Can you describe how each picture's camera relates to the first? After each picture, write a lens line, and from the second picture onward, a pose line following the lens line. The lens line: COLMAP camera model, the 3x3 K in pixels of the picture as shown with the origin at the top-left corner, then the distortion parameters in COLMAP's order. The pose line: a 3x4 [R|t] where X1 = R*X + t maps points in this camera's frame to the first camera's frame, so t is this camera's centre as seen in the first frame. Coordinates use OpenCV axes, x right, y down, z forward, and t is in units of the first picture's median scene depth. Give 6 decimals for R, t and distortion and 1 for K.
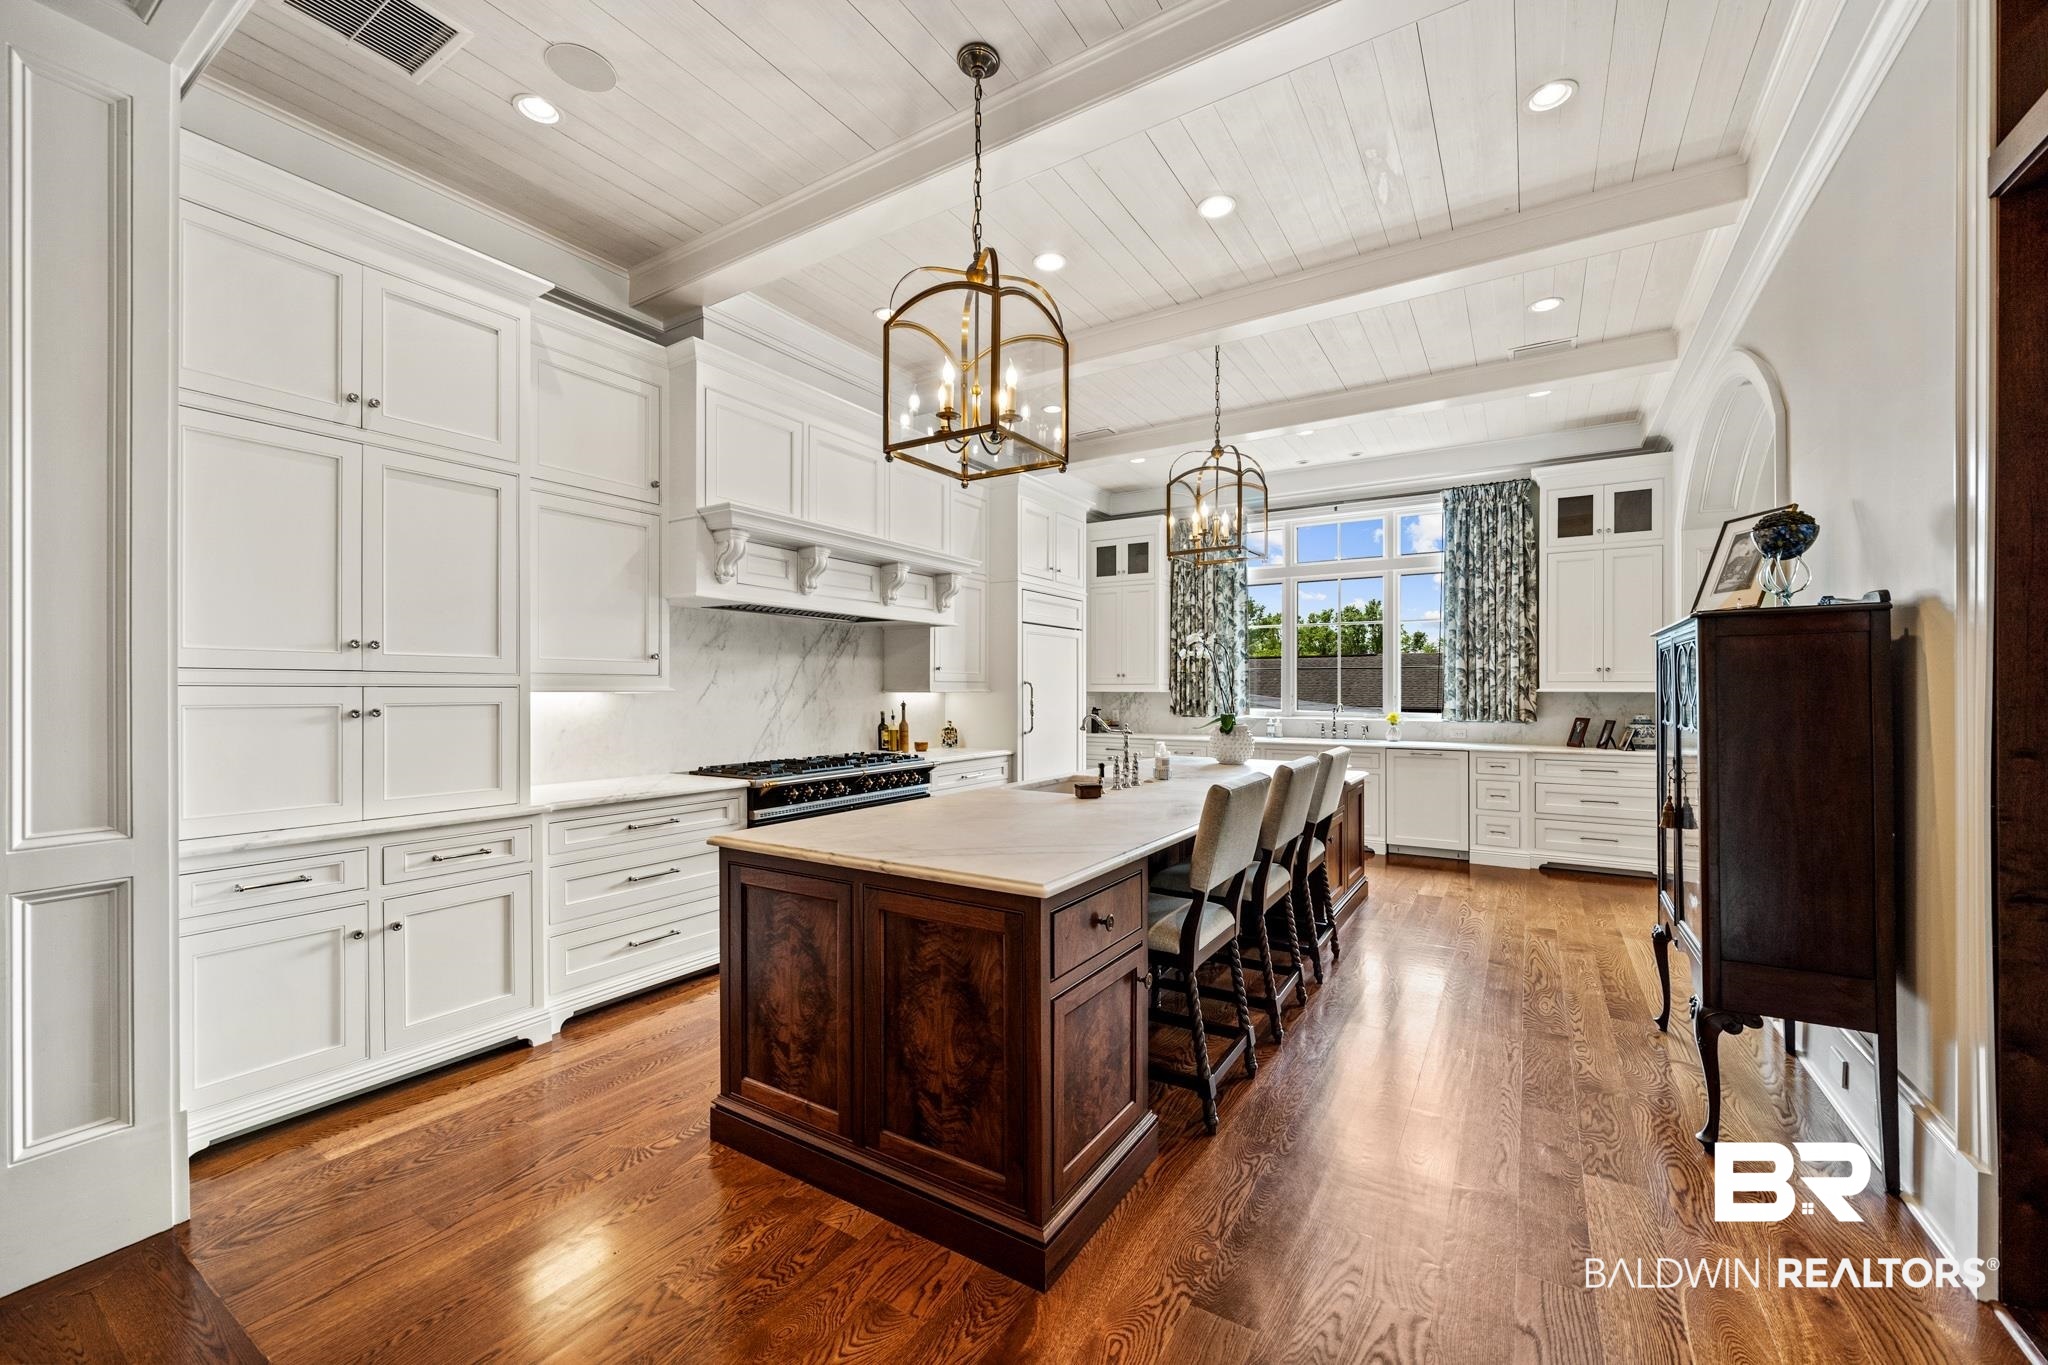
lens RADIAL K [[817.9, 0, 1020.3], [0, 817.9, 685.9], [0, 0, 1]] dist [-0.001280, -0.000110]
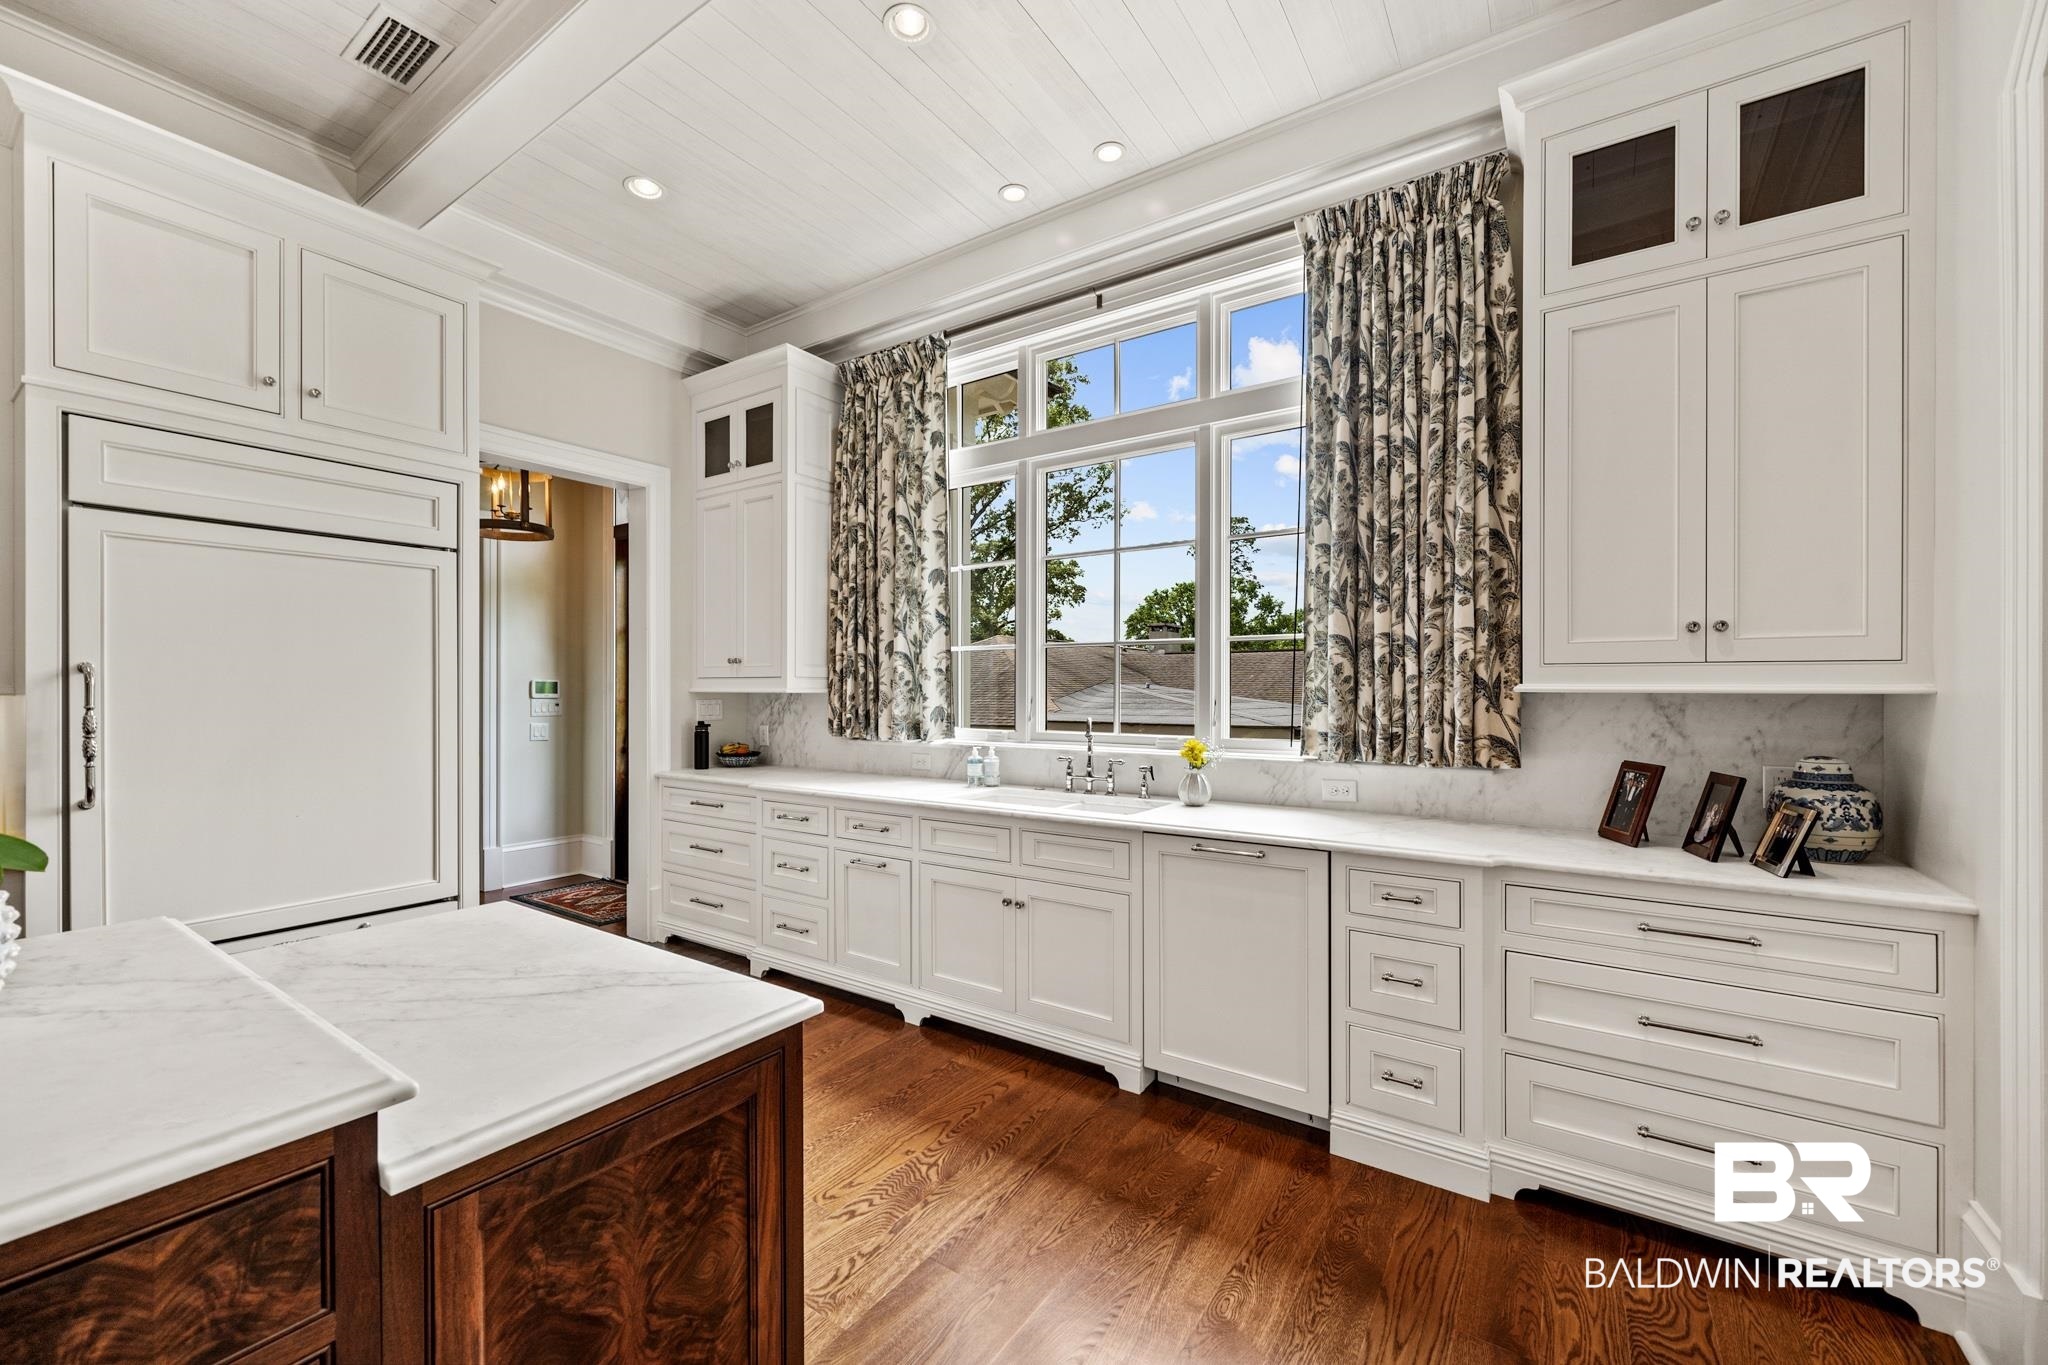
lens RADIAL K [[817.9, 0, 1023.1], [0, 817.9, 685.5], [0, 0, 1]] dist [-0.001280, -0.000110]
pose [[0.999429, -0.001810, -0.033754, 0.403036], [0.001859, 0.999997, 0.001415, 0.003084], [0.033752, -0.001477, 0.999429, 0.595150]]
